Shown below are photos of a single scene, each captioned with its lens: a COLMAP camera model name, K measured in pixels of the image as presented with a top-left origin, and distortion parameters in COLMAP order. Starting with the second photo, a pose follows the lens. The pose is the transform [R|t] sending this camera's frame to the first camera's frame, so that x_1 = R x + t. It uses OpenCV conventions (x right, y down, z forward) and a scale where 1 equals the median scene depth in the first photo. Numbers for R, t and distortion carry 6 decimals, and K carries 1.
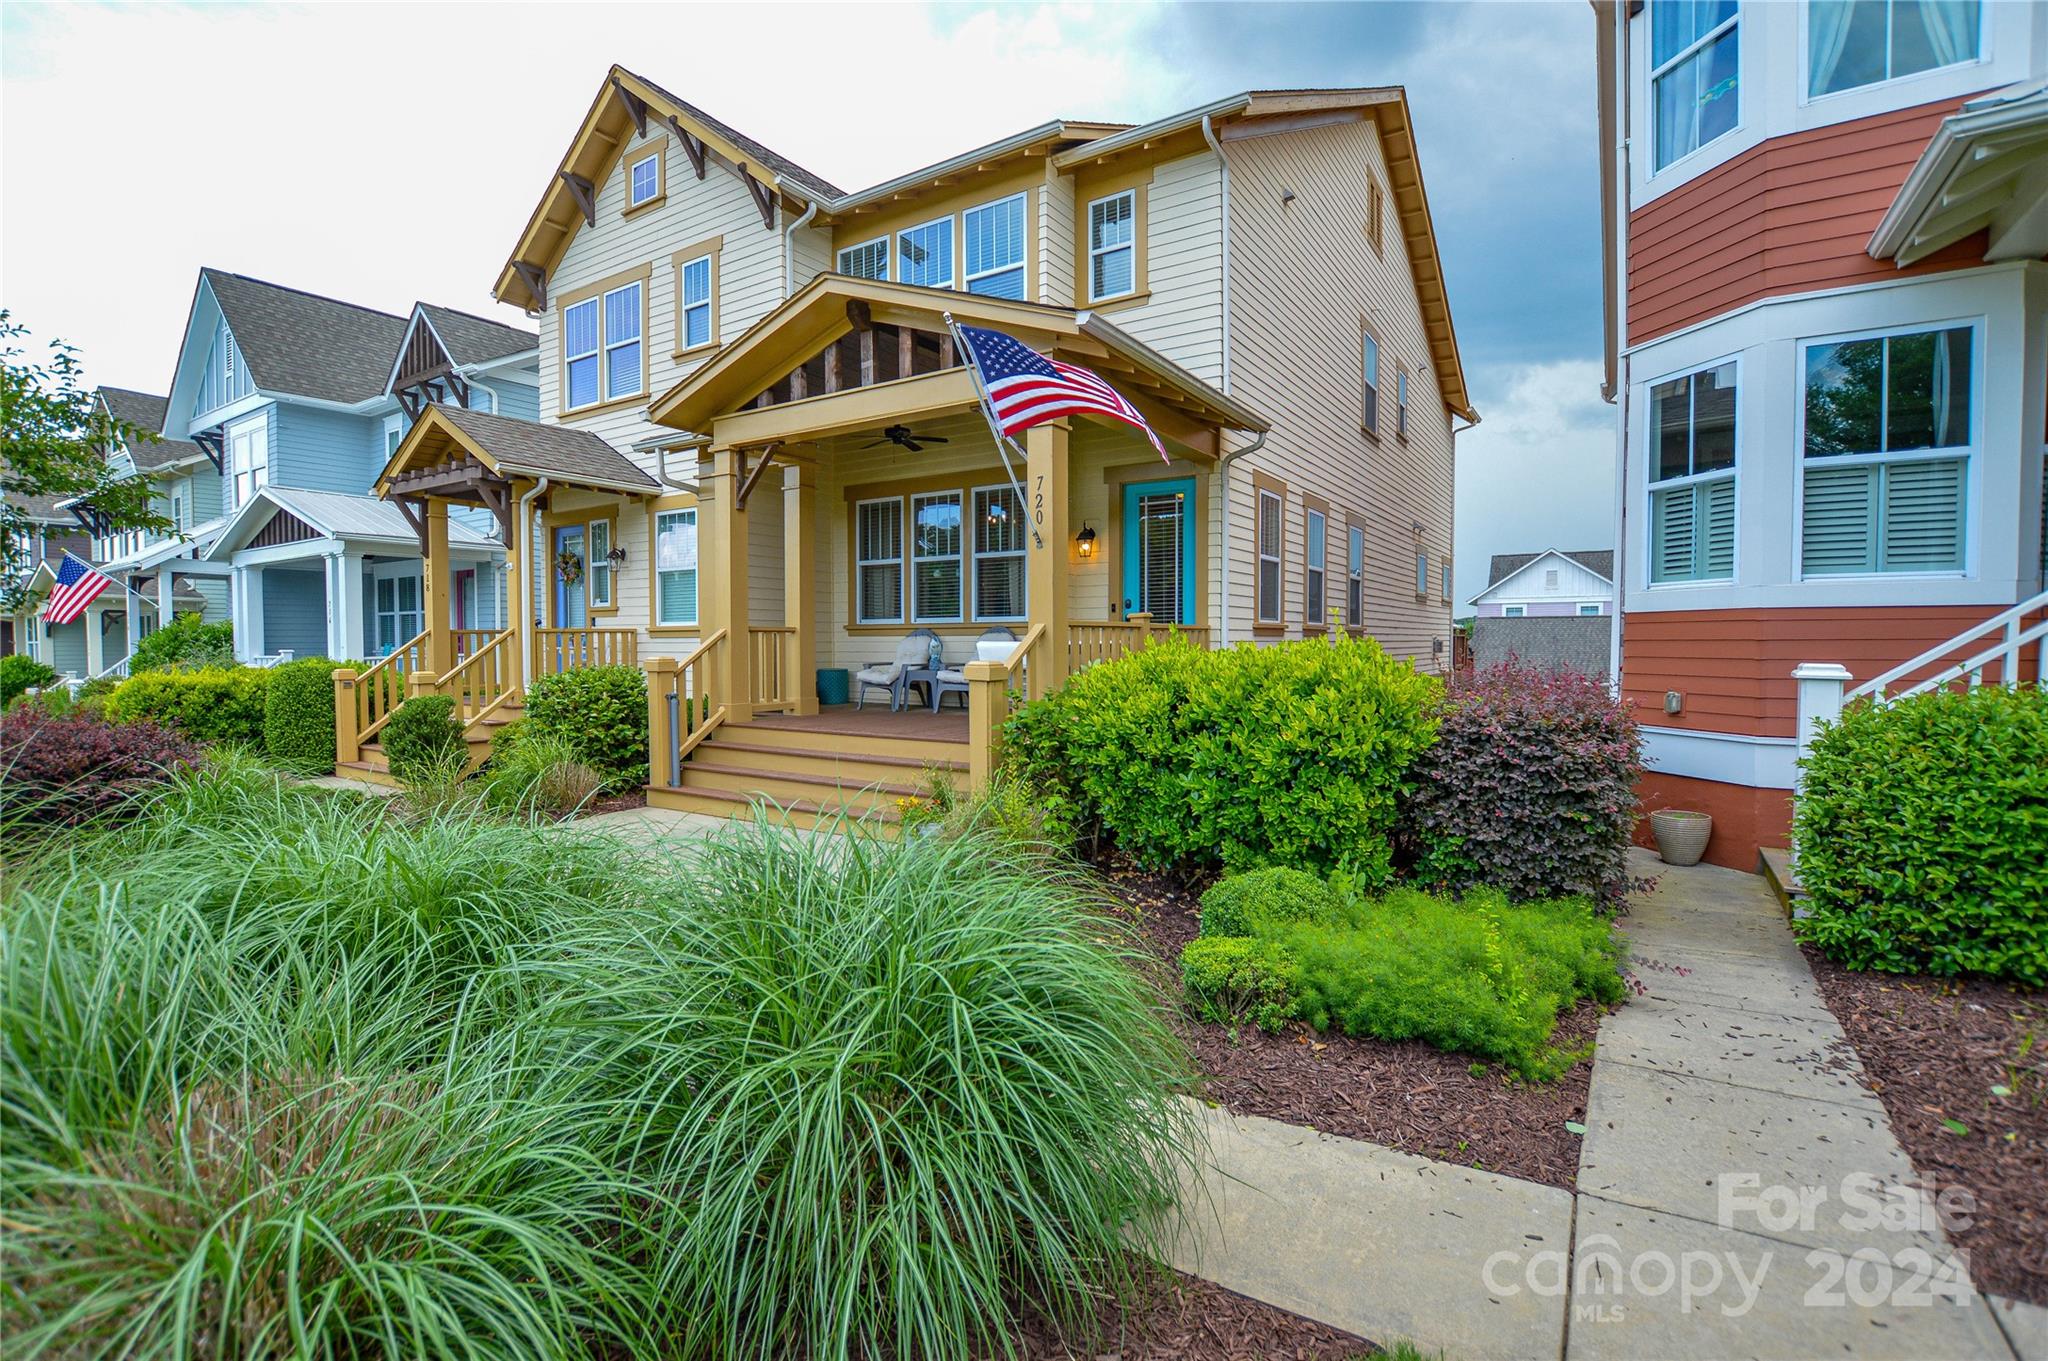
lens RADIAL K [[937.8, 0, 1008.2], [0, 937.8, 675.6], [0, 0, 1]] dist [-0.027150, -0.000180]
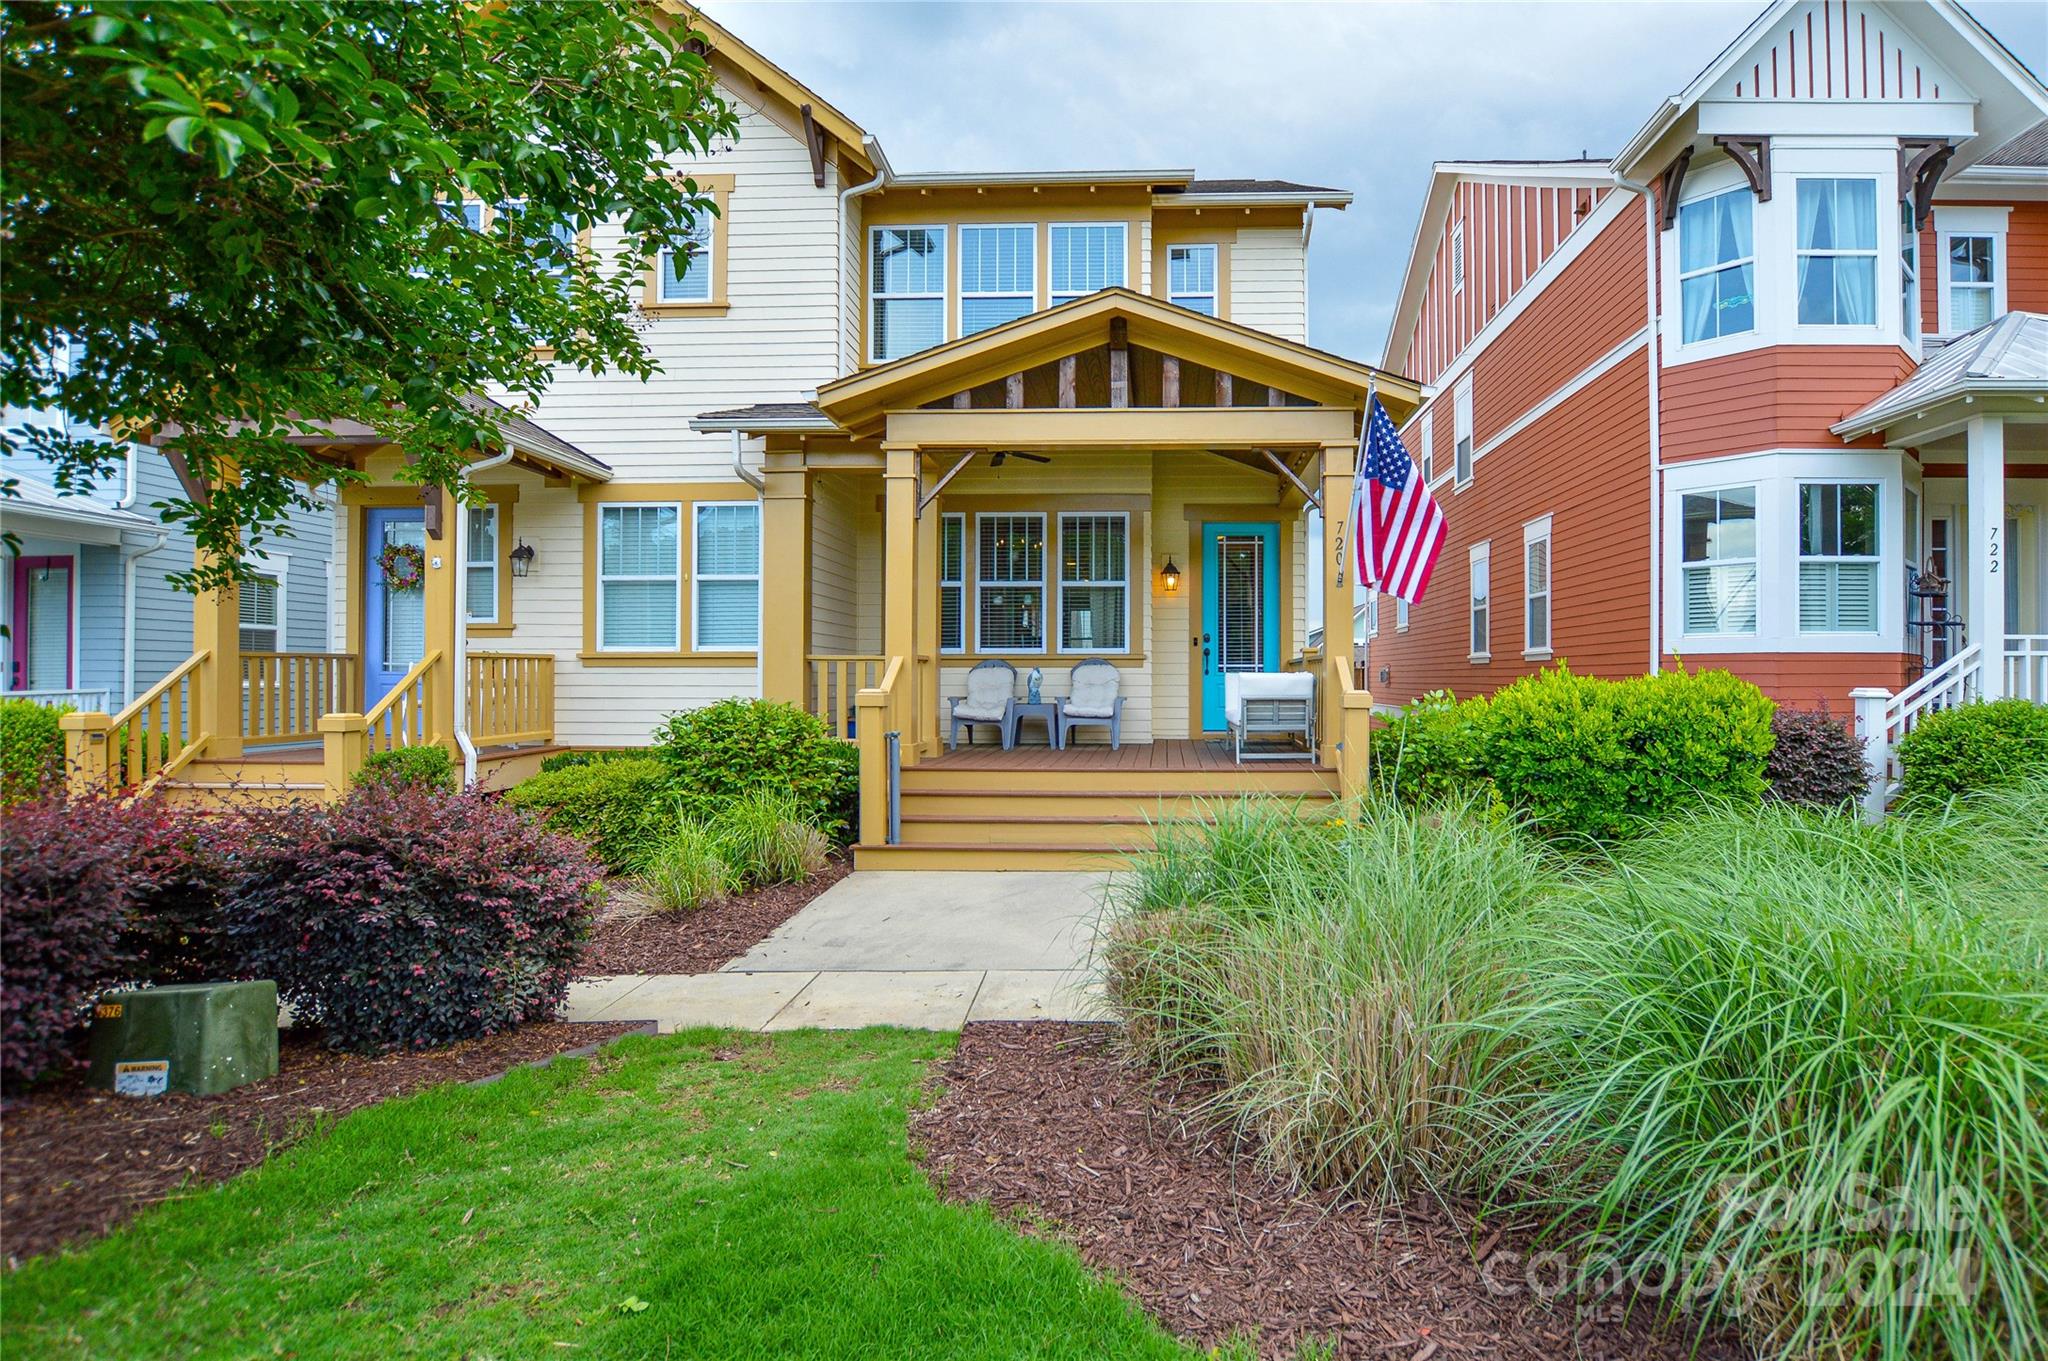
lens RADIAL K [[1046.3, 0, 1121.4], [0, 1046.3, 676.2], [0, 0, 1]] dist [-0.026815, 0.000826]
pose [[0.850045, 0.004218, 0.526693, -0.560889], [0.016079, 0.999294, -0.033953, 0.002985], [-0.526464, 0.037330, 0.849377, 0.074077]]
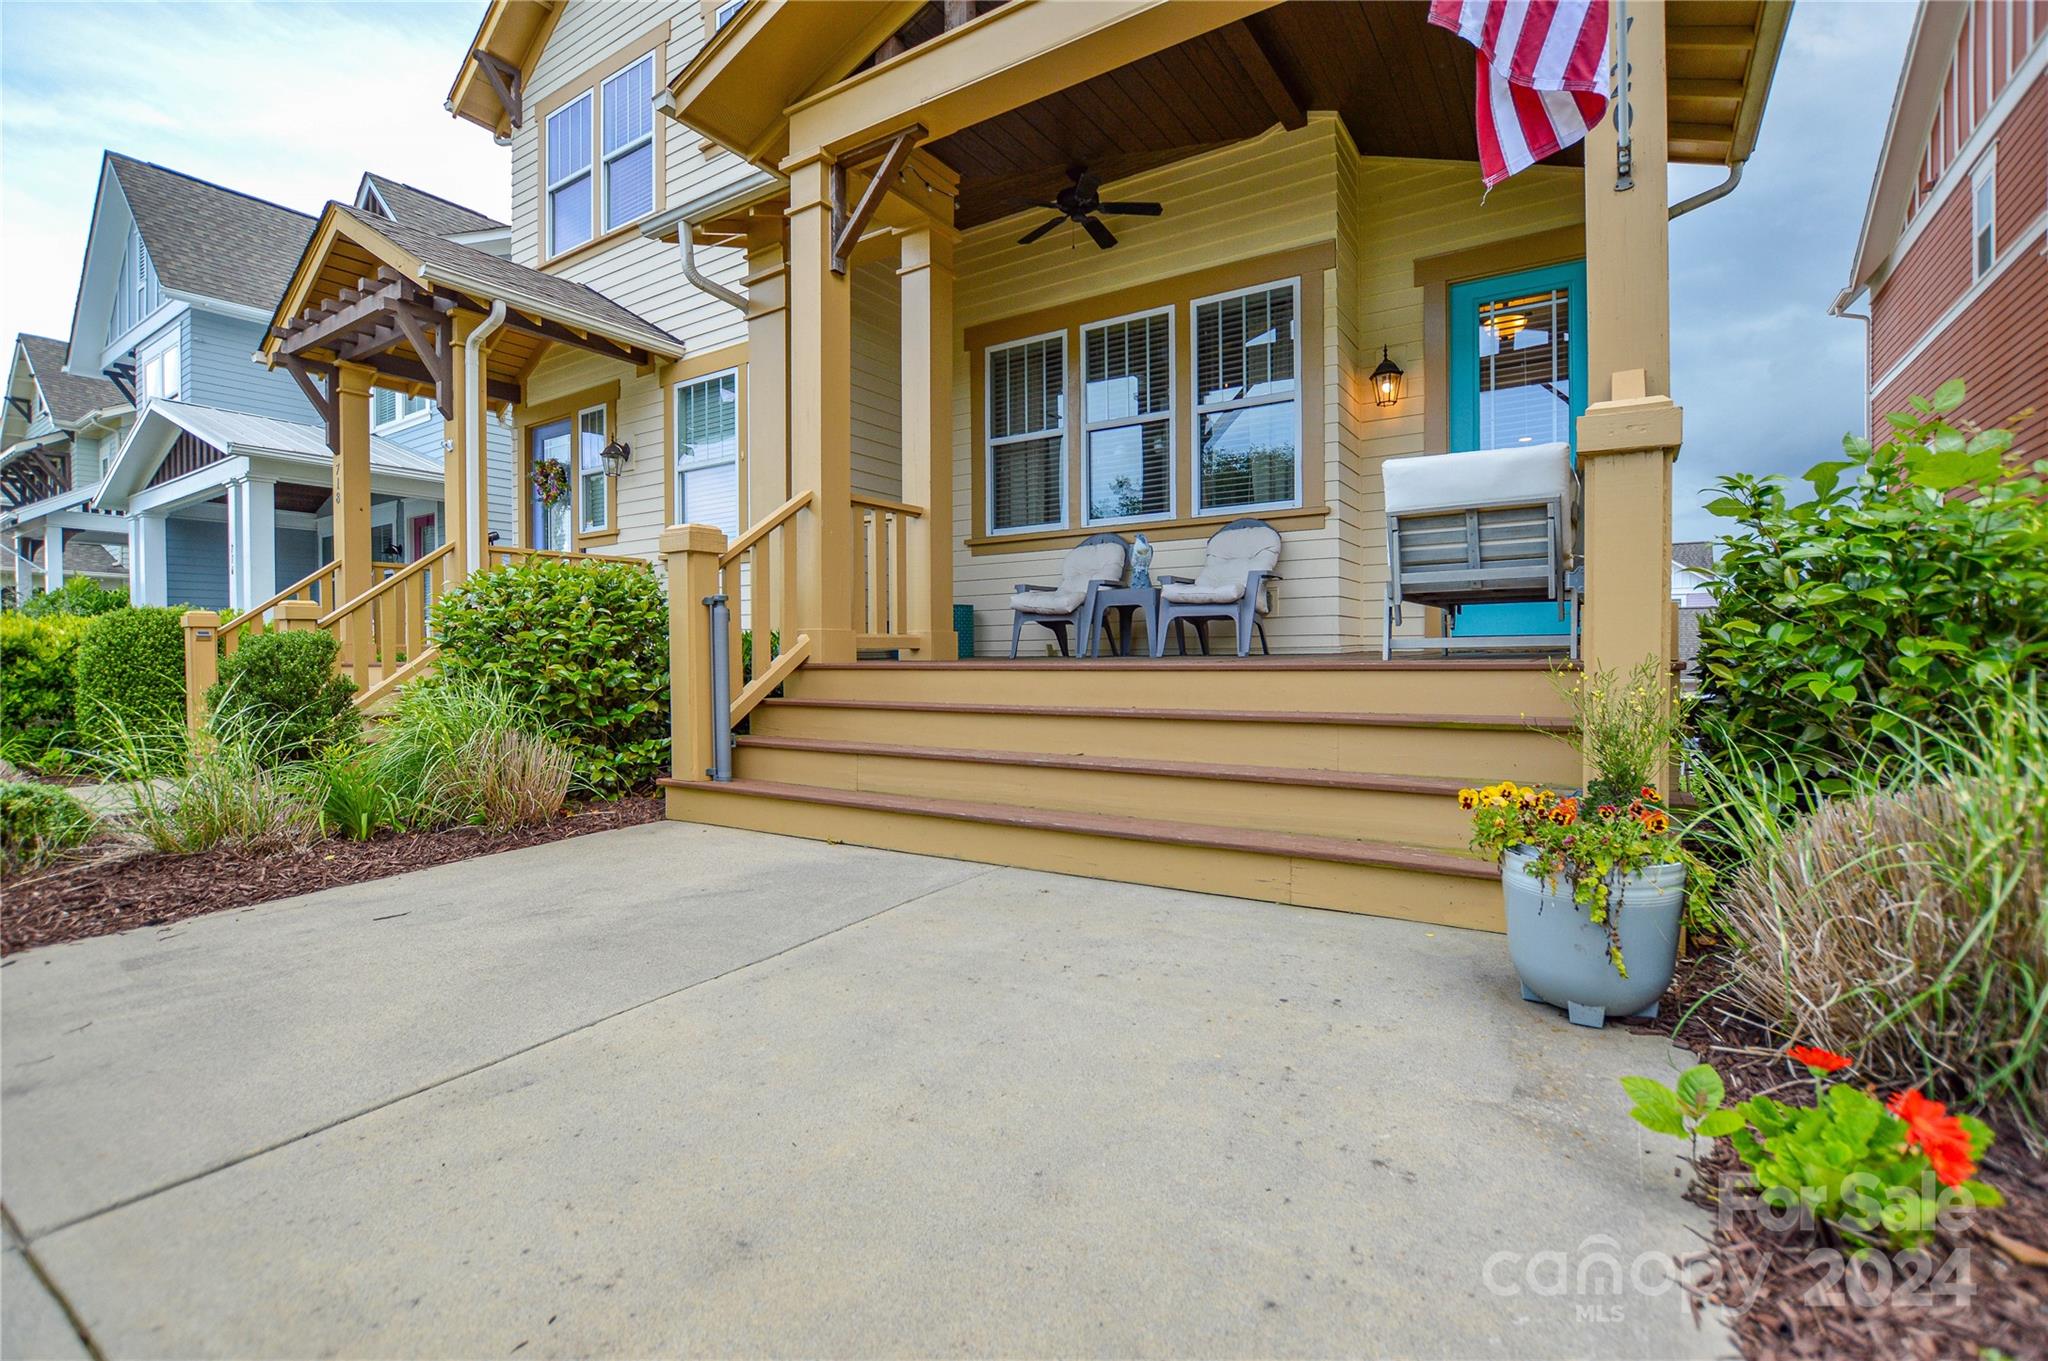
lens RADIAL K [[919.1, 0, 1015.5], [0, 919.1, 676.8], [0, 0, 1]] dist [-0.026447, 0.000270]
pose [[0.999975, -0.004370, 0.005637, -0.164761], [0.004446, 0.999898, -0.013542, 0.057891], [-0.005577, 0.013567, 0.999892, 0.413692]]
